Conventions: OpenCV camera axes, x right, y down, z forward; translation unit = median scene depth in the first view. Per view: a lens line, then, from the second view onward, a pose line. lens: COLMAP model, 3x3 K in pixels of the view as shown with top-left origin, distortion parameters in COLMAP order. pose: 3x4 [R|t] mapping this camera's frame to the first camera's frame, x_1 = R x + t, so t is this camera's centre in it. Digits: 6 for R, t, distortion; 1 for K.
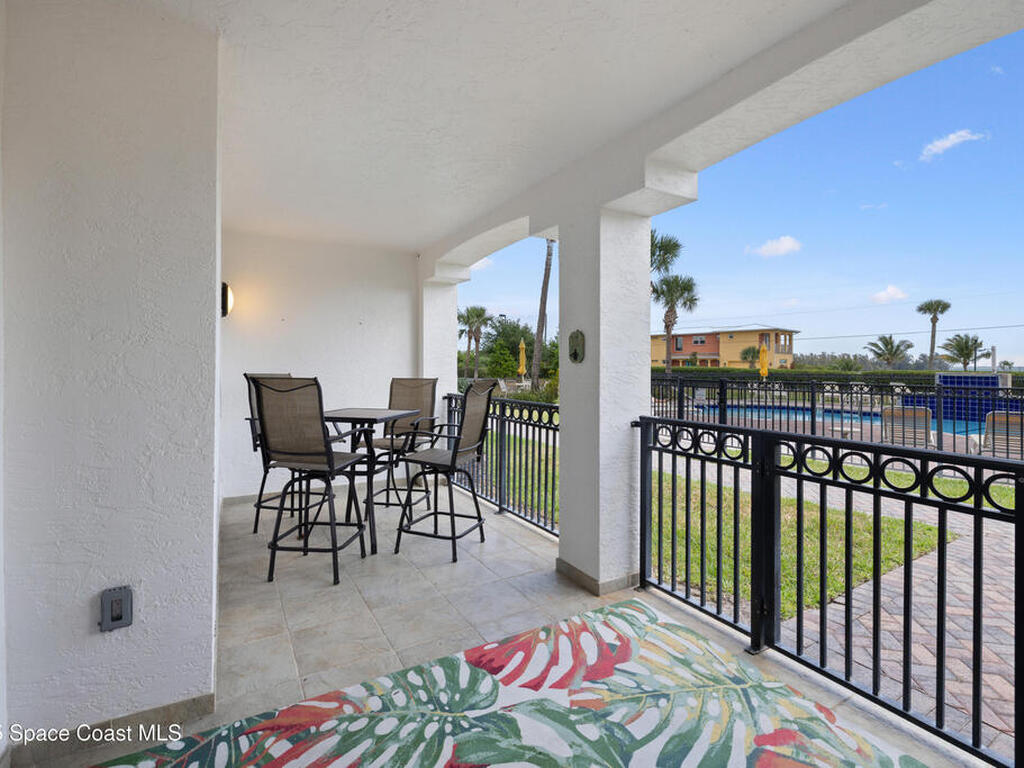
lens RADIAL K [[512.2, 0, 515.6], [0, 512.2, 359.1], [0, 0, 1]] dist [0.001607, 0.000272]
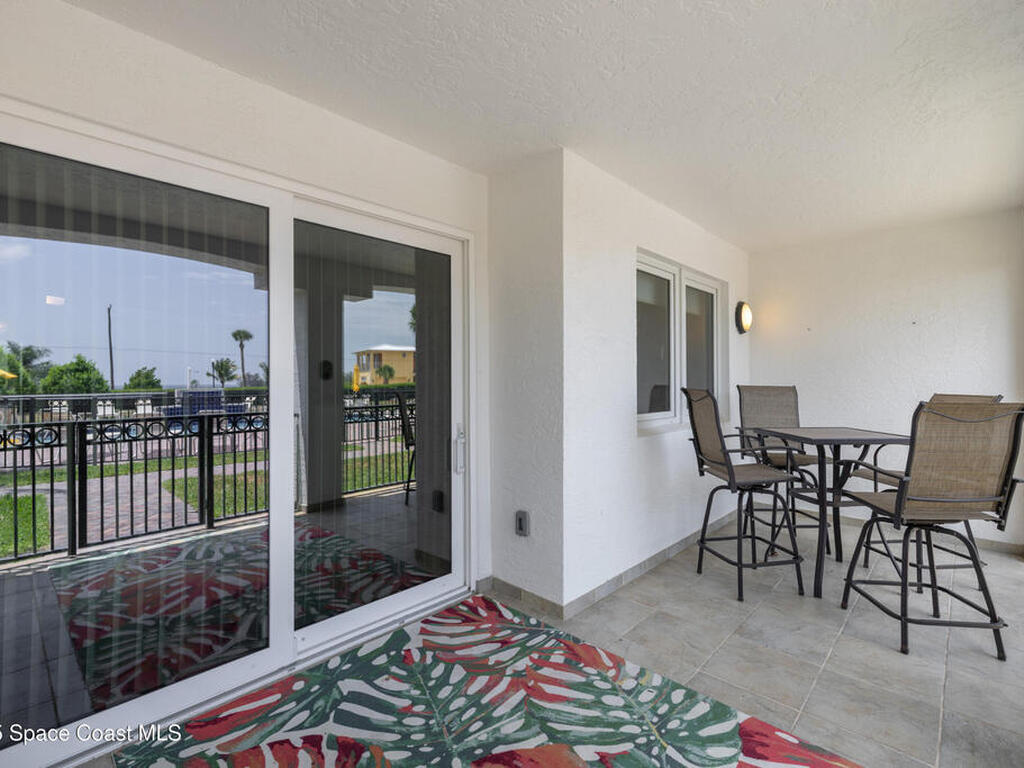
lens RADIAL K [[478.0, 0, 508.0], [0, 478.0, 378.7], [0, 0, 1]] dist [0.000561, 0.000123]
pose [[0.268797, -0.002270, -0.963194, 0.708265], [0.016179, 0.999867, 0.002159, -0.028402], [0.963061, -0.016164, 0.268798, 0.461524]]
